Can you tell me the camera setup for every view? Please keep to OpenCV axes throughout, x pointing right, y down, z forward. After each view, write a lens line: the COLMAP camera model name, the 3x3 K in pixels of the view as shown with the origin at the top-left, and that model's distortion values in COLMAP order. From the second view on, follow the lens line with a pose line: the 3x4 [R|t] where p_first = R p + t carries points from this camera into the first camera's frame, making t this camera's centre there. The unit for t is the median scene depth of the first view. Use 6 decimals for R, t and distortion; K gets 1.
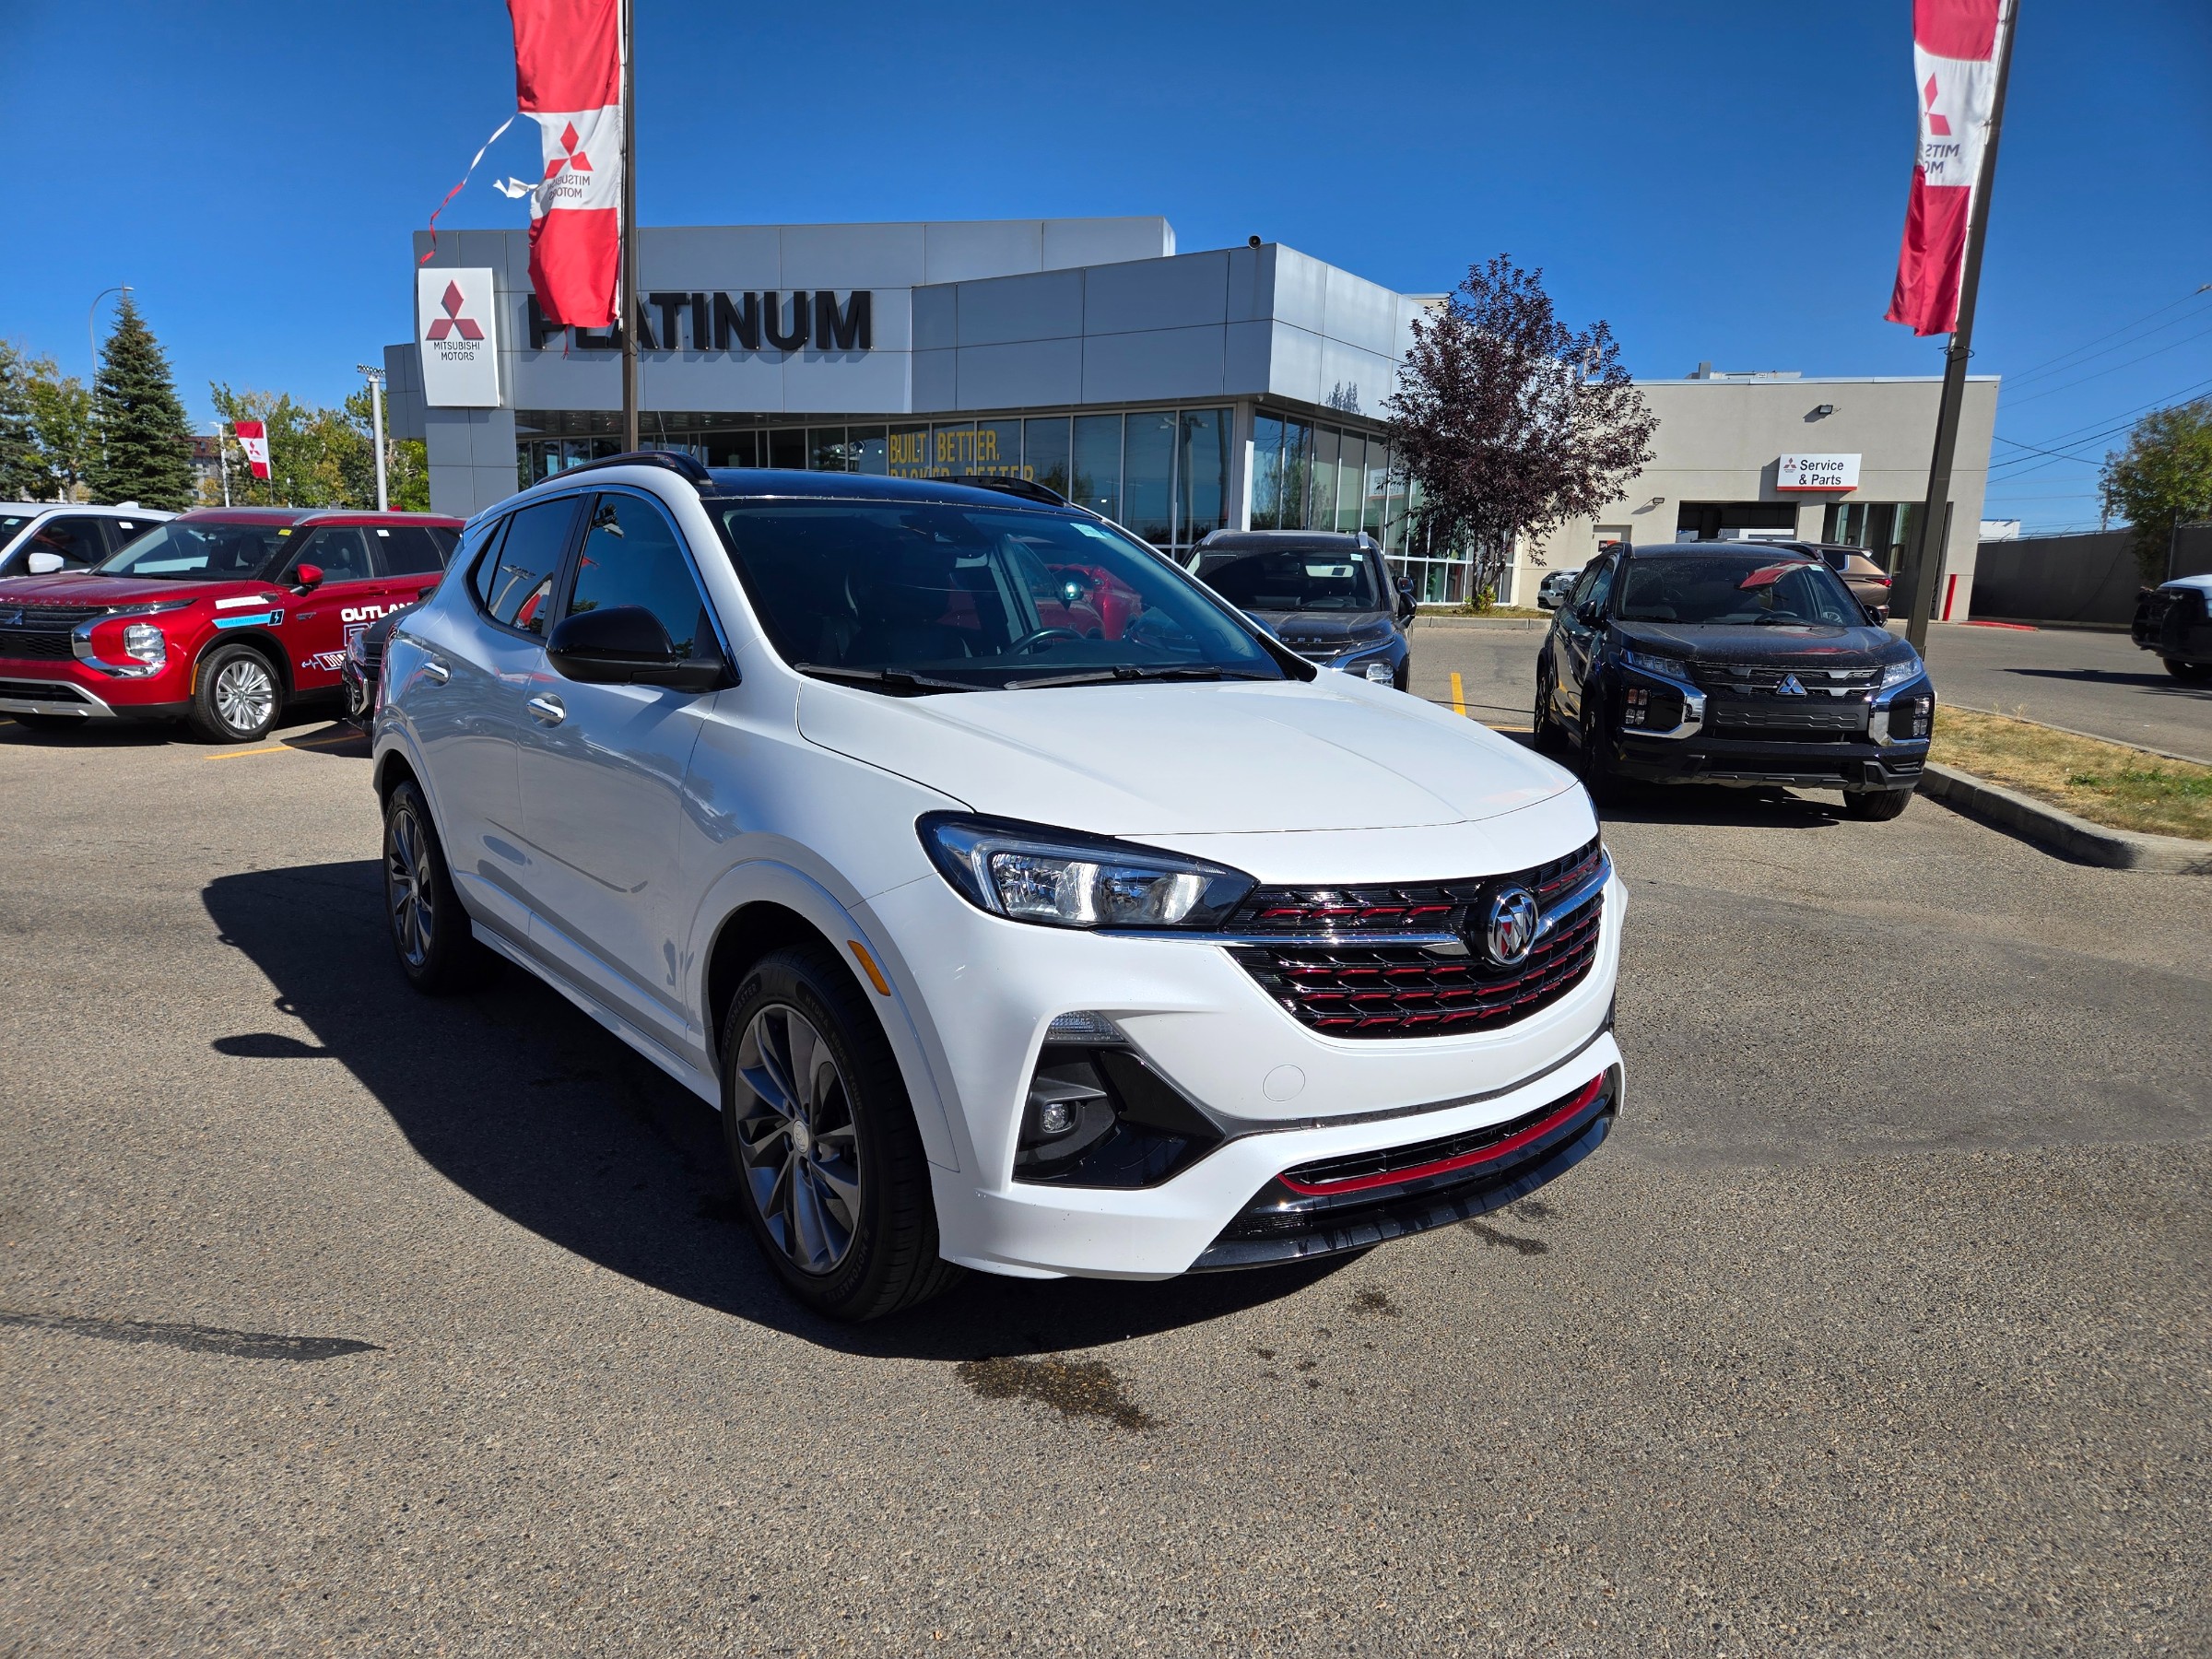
lens RADIAL K [[1497.1, 0, 1106.0], [0, 1497.1, 829.5], [0, 0, 1]] dist [0.057064, -0.056560]
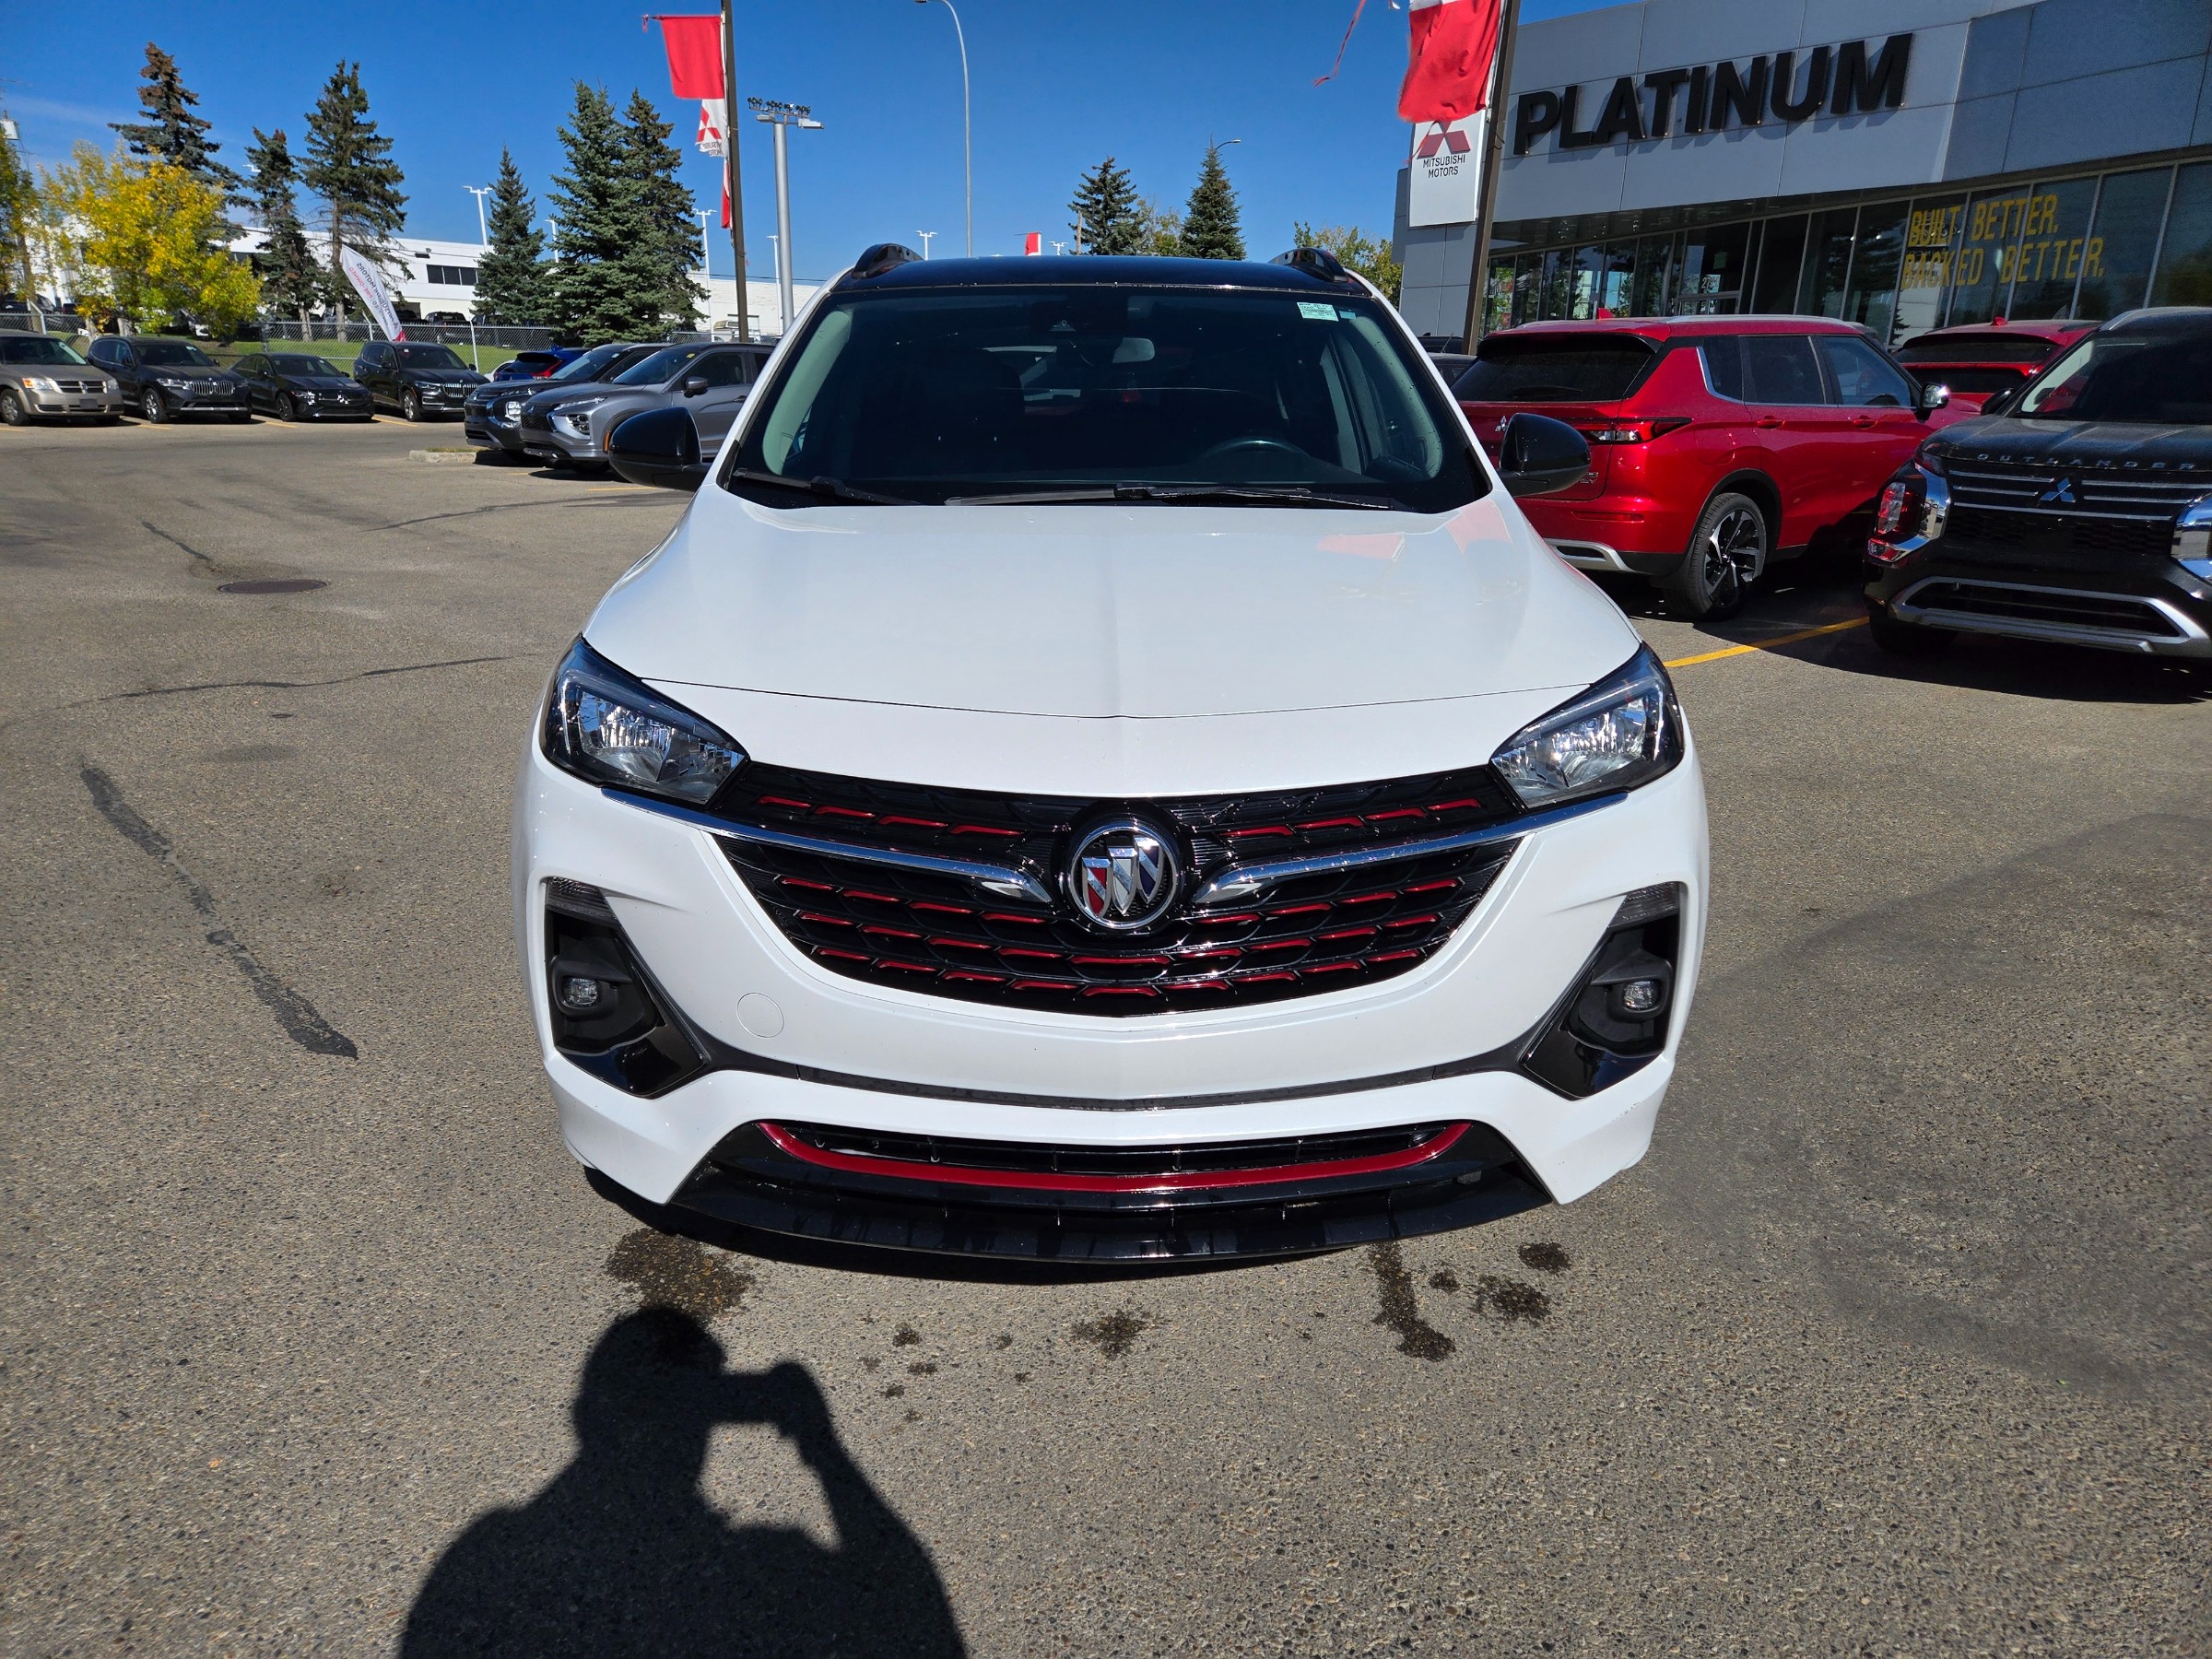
lens RADIAL K [[1475.8, 0, 1066.6], [0, 1475.8, 841.2], [0, 0, 1]] dist [0.085318, -0.074223]
pose [[0.786244, 0.165953, -0.595214, 0.045873], [-0.092434, 0.984010, 0.152254, -0.003662], [0.610964, -0.064690, 0.789011, 0.032412]]
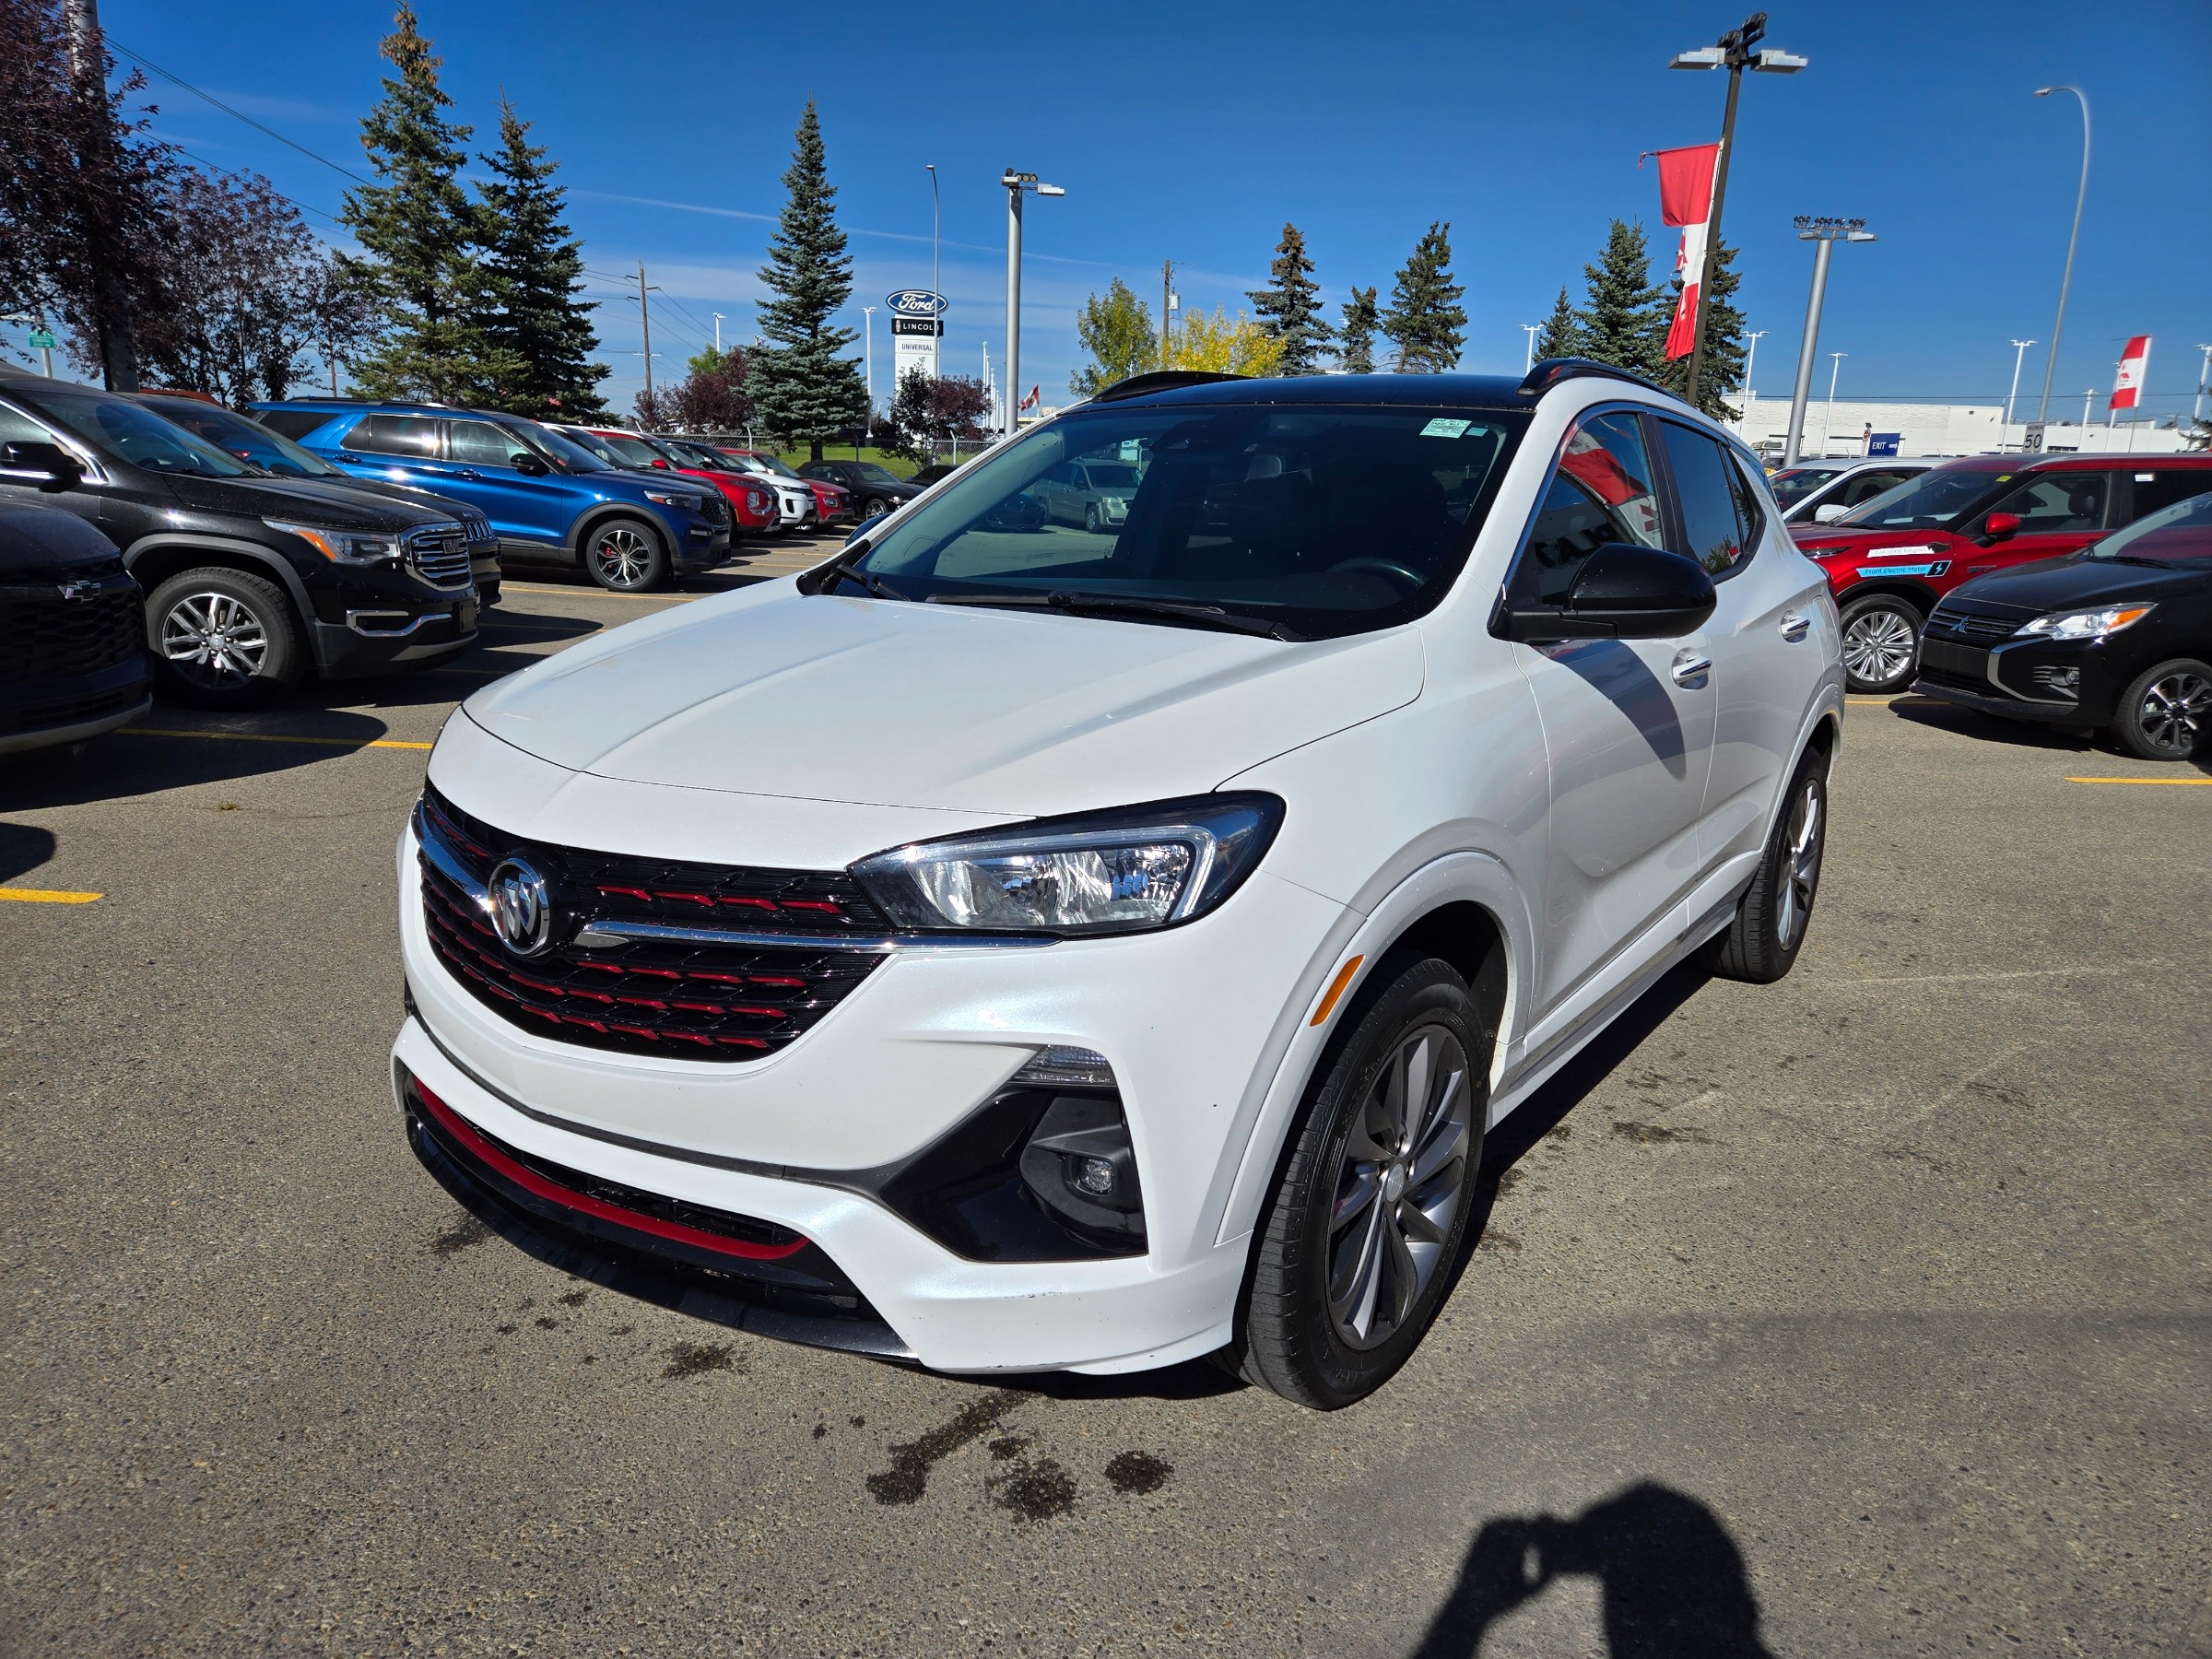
lens RADIAL K [[1497.1, 0, 1106.0], [0, 1497.1, 829.5], [0, 0, 1]] dist [0.057064, -0.056560]
pose [[0.255072, 0.198976, -0.946228, 0.076834], [-0.178466, 0.971473, 0.156176, -0.010788], [0.950310, 0.129034, 0.283306, 0.075631]]
